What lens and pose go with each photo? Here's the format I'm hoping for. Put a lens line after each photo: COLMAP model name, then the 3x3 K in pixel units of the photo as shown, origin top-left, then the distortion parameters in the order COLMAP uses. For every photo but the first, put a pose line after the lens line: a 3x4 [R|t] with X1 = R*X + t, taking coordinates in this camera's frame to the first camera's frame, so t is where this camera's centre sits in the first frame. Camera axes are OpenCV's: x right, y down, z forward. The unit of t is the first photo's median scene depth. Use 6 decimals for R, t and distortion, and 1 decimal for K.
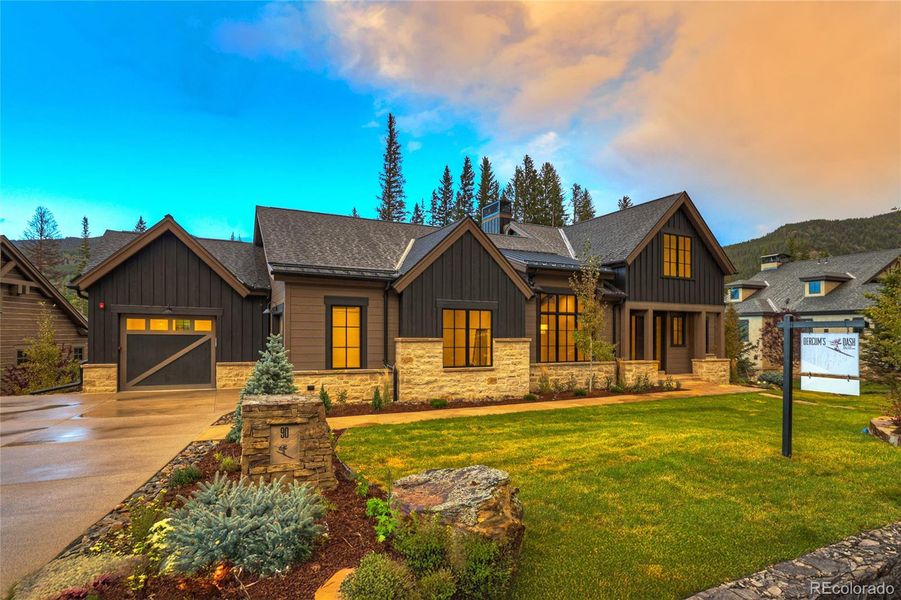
lens RADIAL K [[459.6, 0, 444.2], [0, 459.6, 327.1], [0, 0, 1]] dist [-0.039917, 0.000584]
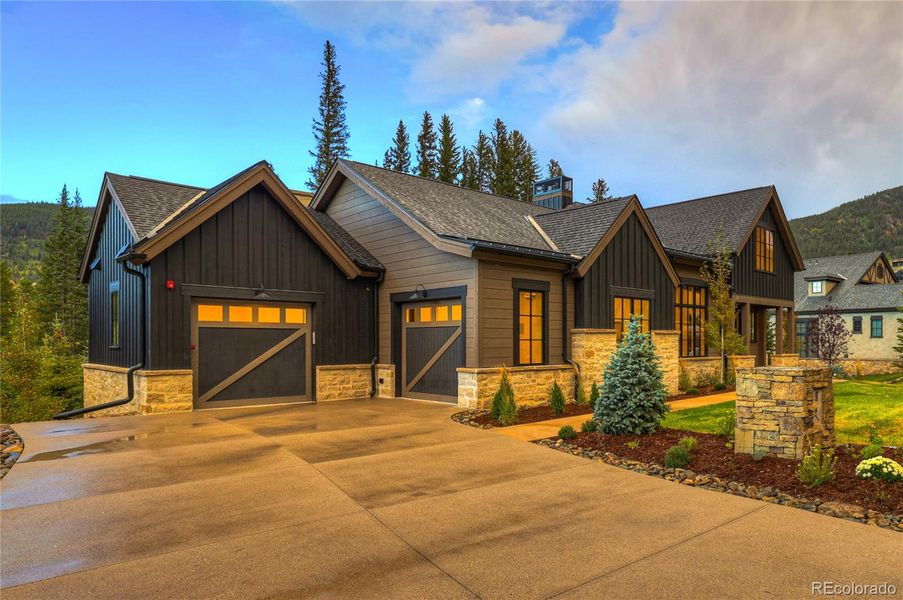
lens RADIAL K [[580.7, 0, 545.8], [0, 580.7, 340.8], [0, 0, 1]] dist [-0.019552, 0.001636]
pose [[0.935914, -0.010009, 0.352086, -0.468822], [0.005419, 0.999887, 0.014020, 0.025827], [-0.352187, -0.011213, 0.935862, -0.014912]]
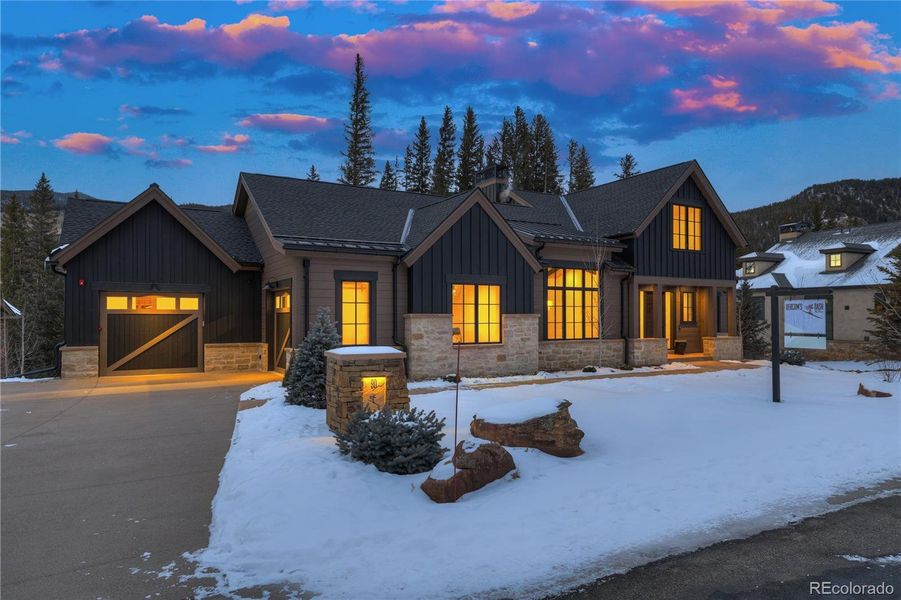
lens RADIAL K [[559.3, 0, 451.9], [0, 559.3, 312.3], [0, 0, 1]] dist [-0.021547, 0.000319]
pose [[0.997314, -0.007550, 0.072848, -0.079984], [0.007028, 0.999948, 0.007419, 0.010244], [-0.072900, -0.006888, 0.997315, -0.160581]]
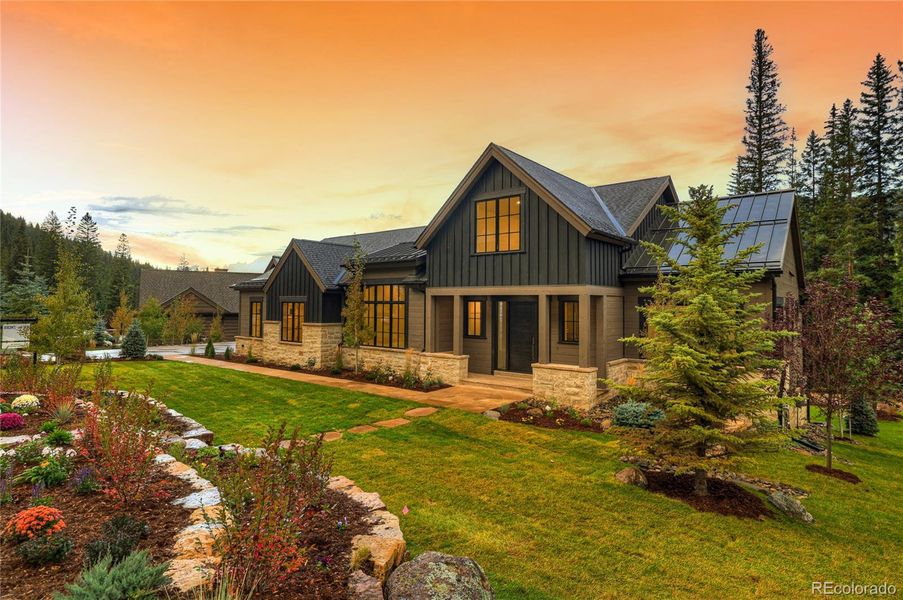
lens RADIAL K [[489.7, 0, 450.0], [0, 489.7, 289.8], [0, 0, 1]] dist [0.031458, 0.000814]
pose [[0.432466, -0.032389, -0.901068, 1.522496], [0.002415, 0.999393, -0.034765, -0.020644], [0.901647, 0.012859, 0.432282, 0.704197]]
